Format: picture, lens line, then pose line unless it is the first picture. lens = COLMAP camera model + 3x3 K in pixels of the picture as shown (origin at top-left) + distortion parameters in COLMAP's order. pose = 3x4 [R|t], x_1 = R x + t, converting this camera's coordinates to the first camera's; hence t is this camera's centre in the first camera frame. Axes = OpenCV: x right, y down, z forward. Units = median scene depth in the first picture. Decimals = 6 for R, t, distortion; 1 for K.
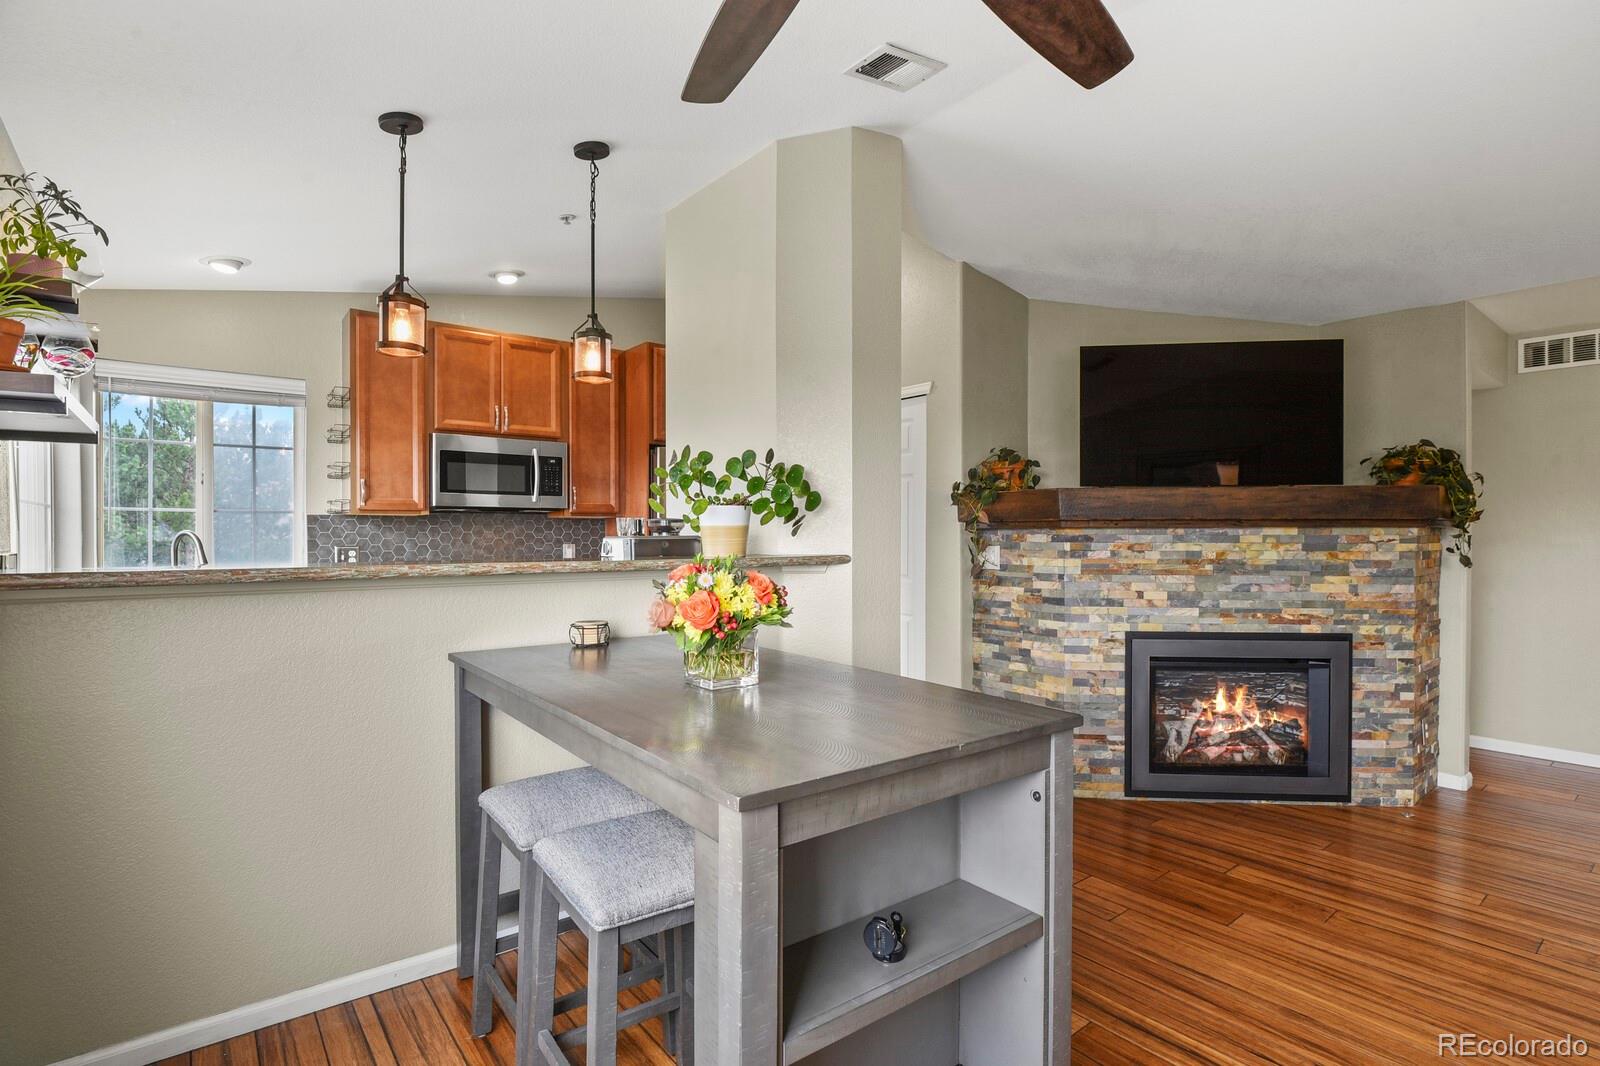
lens RADIAL K [[777.4, 0, 803.9], [0, 777.4, 537.2], [0, 0, 1]] dist [-0.010537, -0.004568]
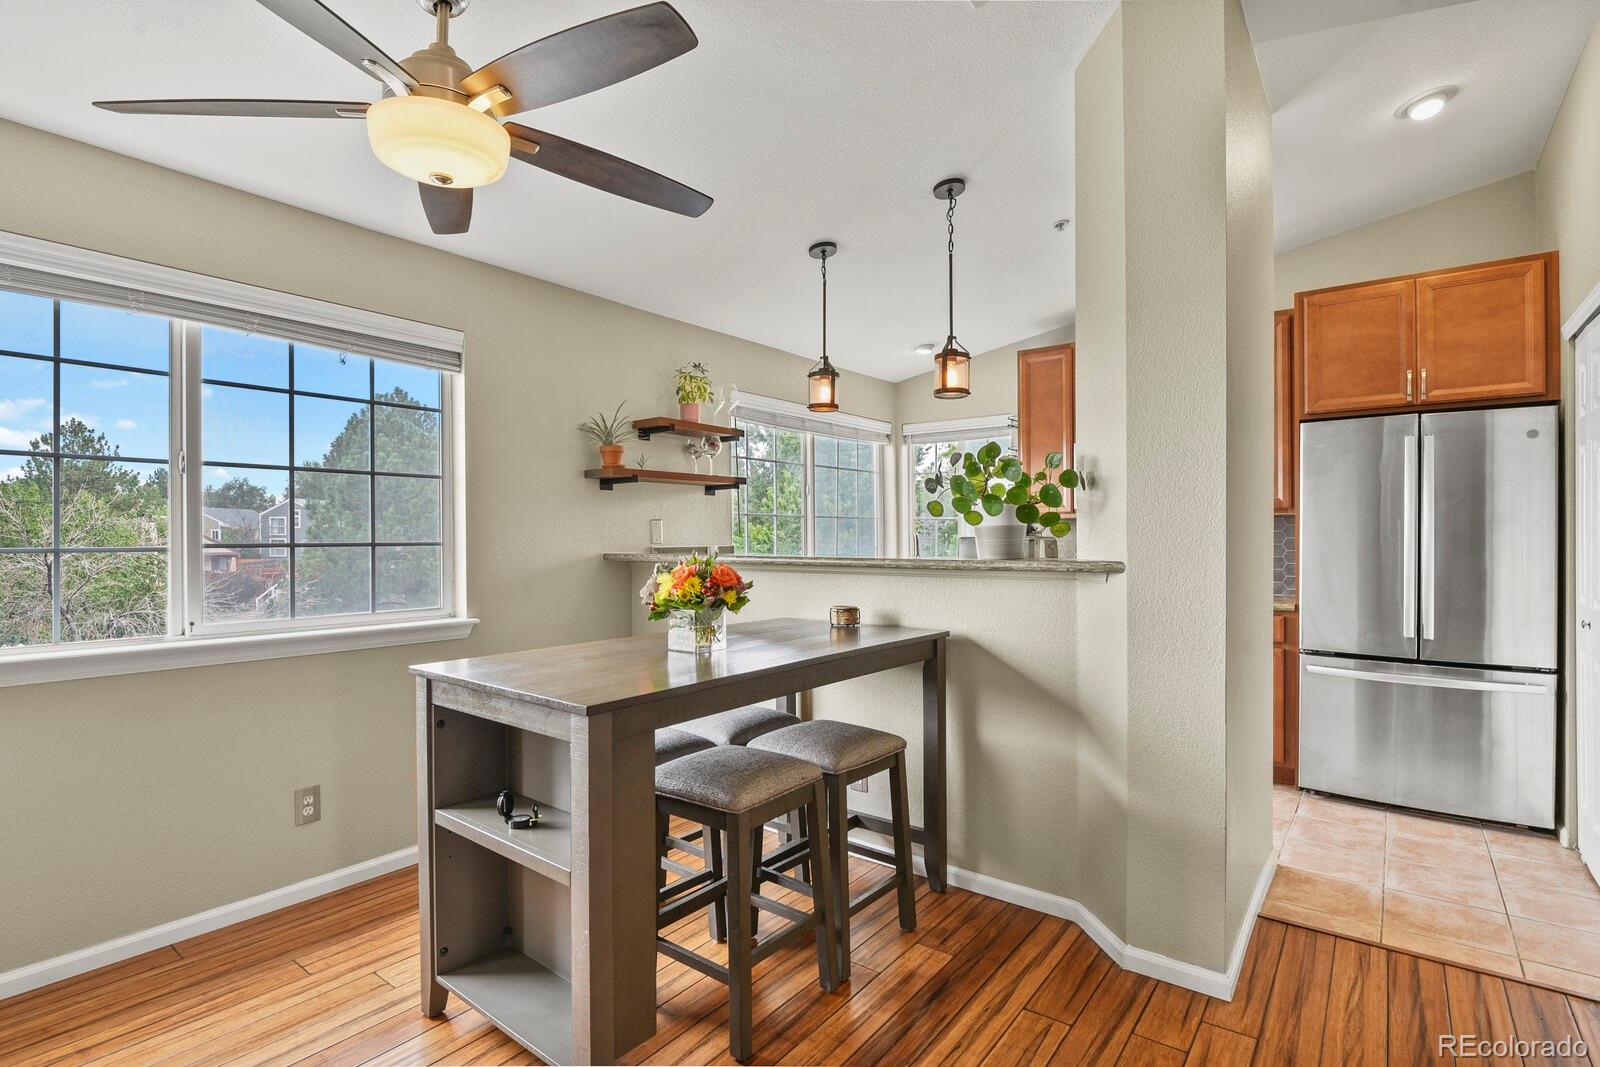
lens RADIAL K [[777.4, 0, 804.6], [0, 777.4, 539.5], [0, 0, 1]] dist [-0.010537, -0.004568]
pose [[0.249521, 0.002625, -0.968366, 0.573466], [0.000127, 0.999996, 0.002743, -0.001033], [0.968369, -0.000807, 0.249520, 0.406049]]
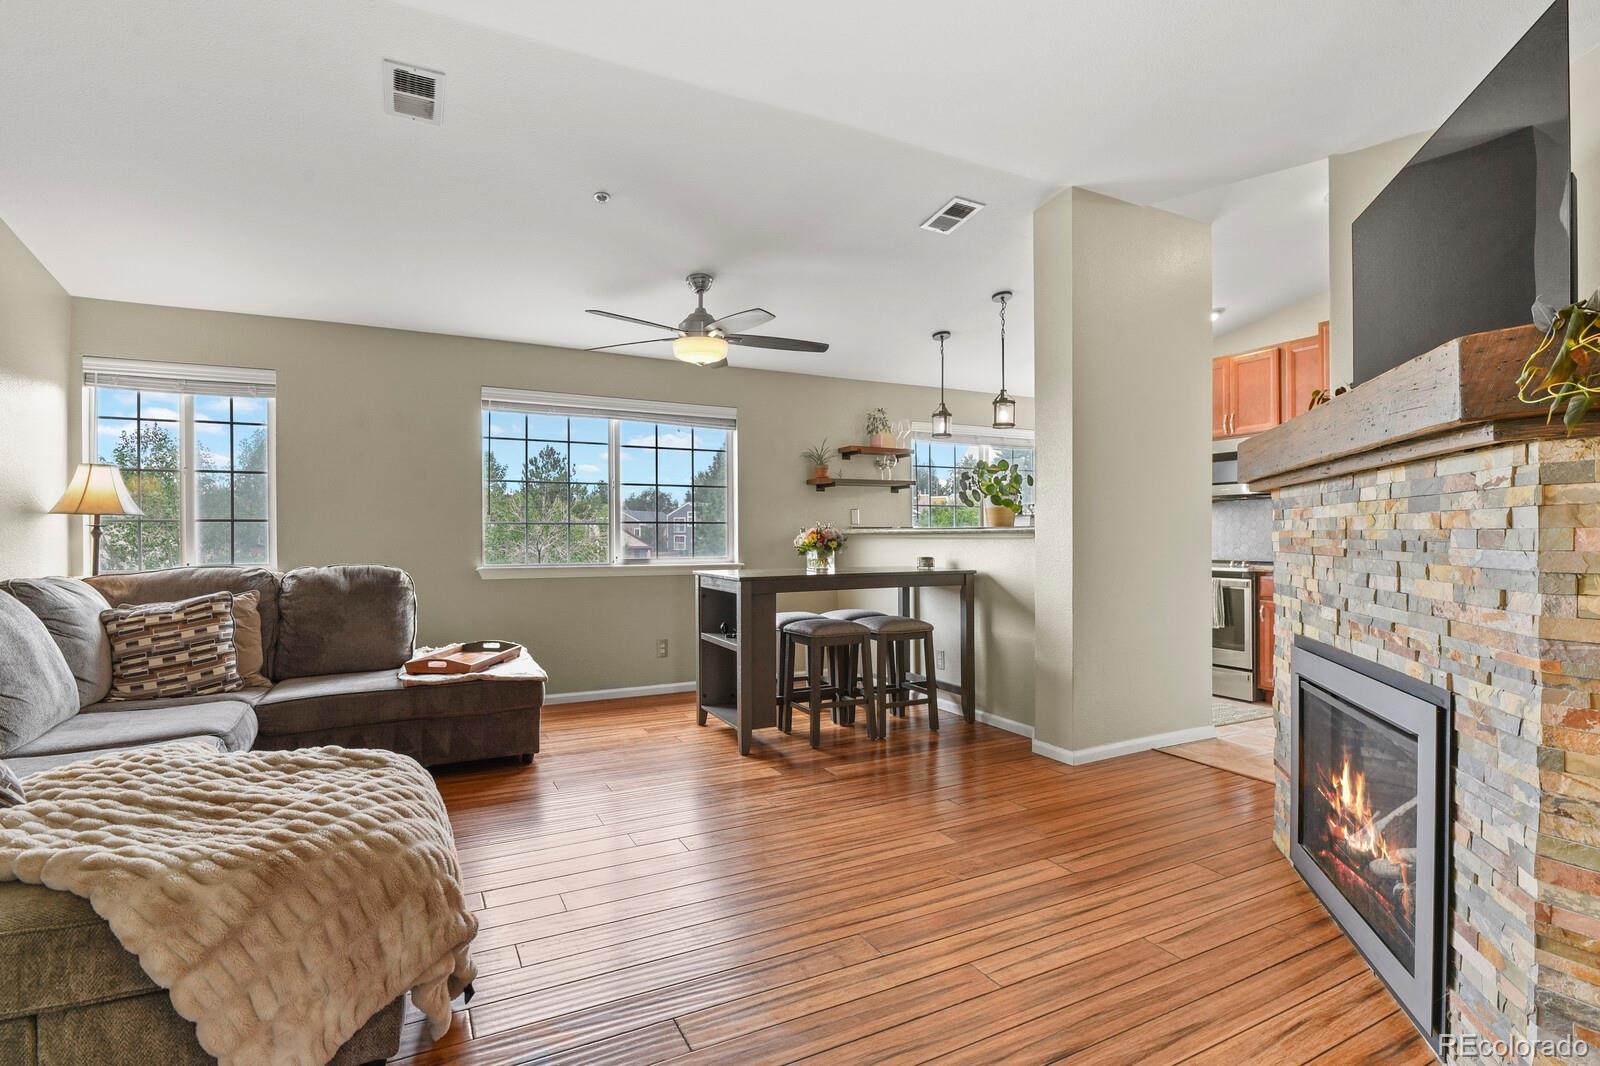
lens RADIAL K [[777.4, 0, 799.7], [0, 777.4, 542.1], [0, 0, 1]] dist [-0.010537, -0.004568]
pose [[-0.192054, 0.008836, -0.981345, 1.182528], [0.000295, 0.999960, 0.008946, 0.031340], [0.981384, 0.001429, -0.192049, 0.685814]]
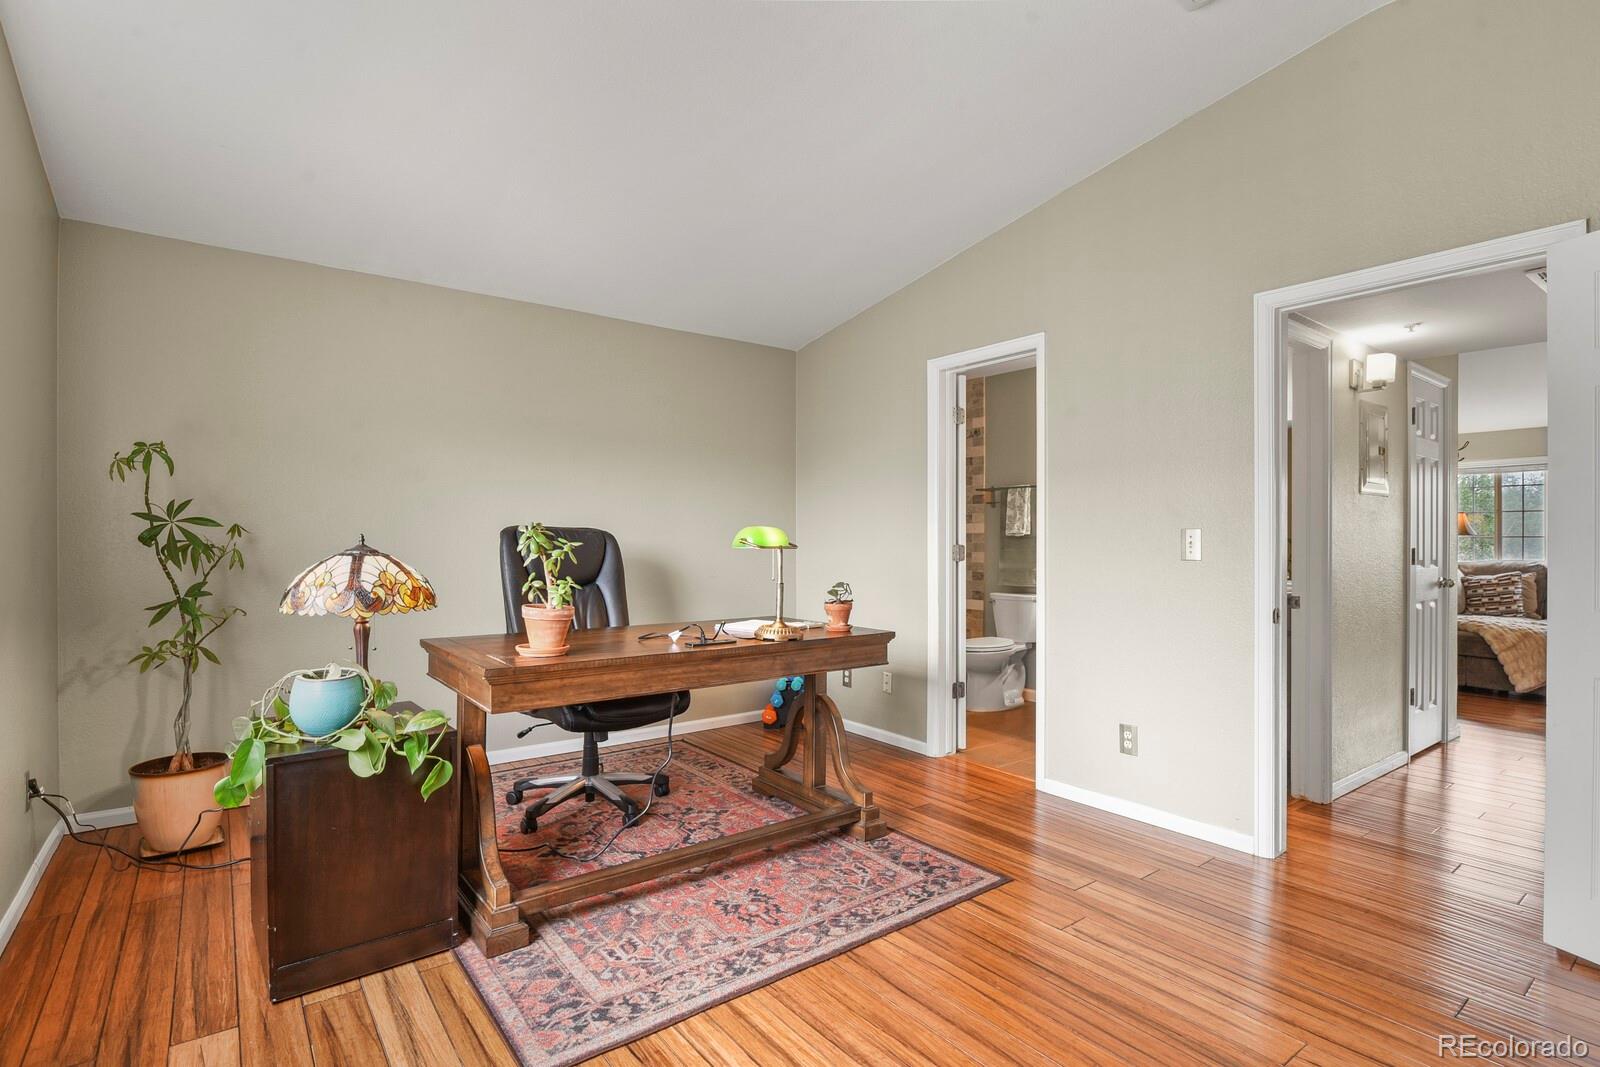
lens RADIAL K [[777.4, 0, 797.8], [0, 777.4, 542.4], [0, 0, 1]] dist [-0.010537, -0.004568]
pose [[-0.999714, -0.002420, 0.023793, 2.271435], [-0.002323, 0.999989, 0.004099, 0.018414], [-0.023803, 0.004042, -0.999708, 1.915570]]
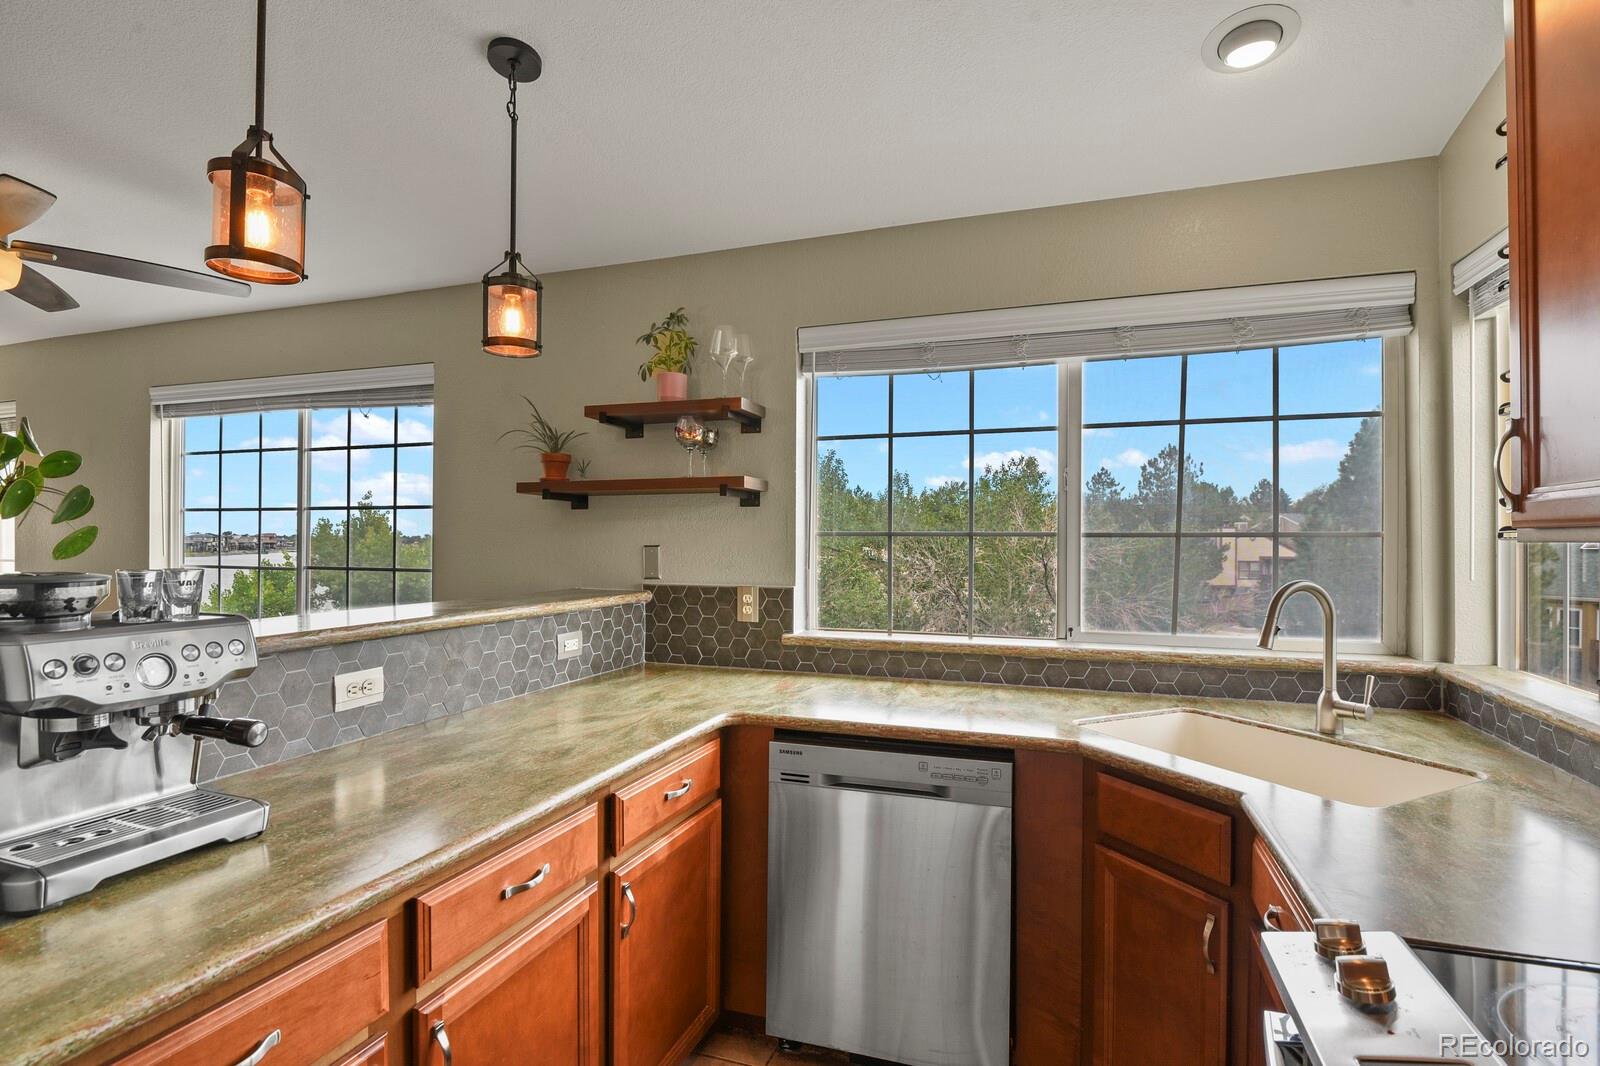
lens RADIAL K [[777.4, 0, 812.6], [0, 777.4, 538.6], [0, 0, 1]] dist [-0.010537, -0.004568]
pose [[-0.842377, -0.003658, -0.538877, -0.235373], [-0.005108, 0.999986, 0.001198, -0.034408], [0.538865, 0.003762, -0.842384, 1.210112]]
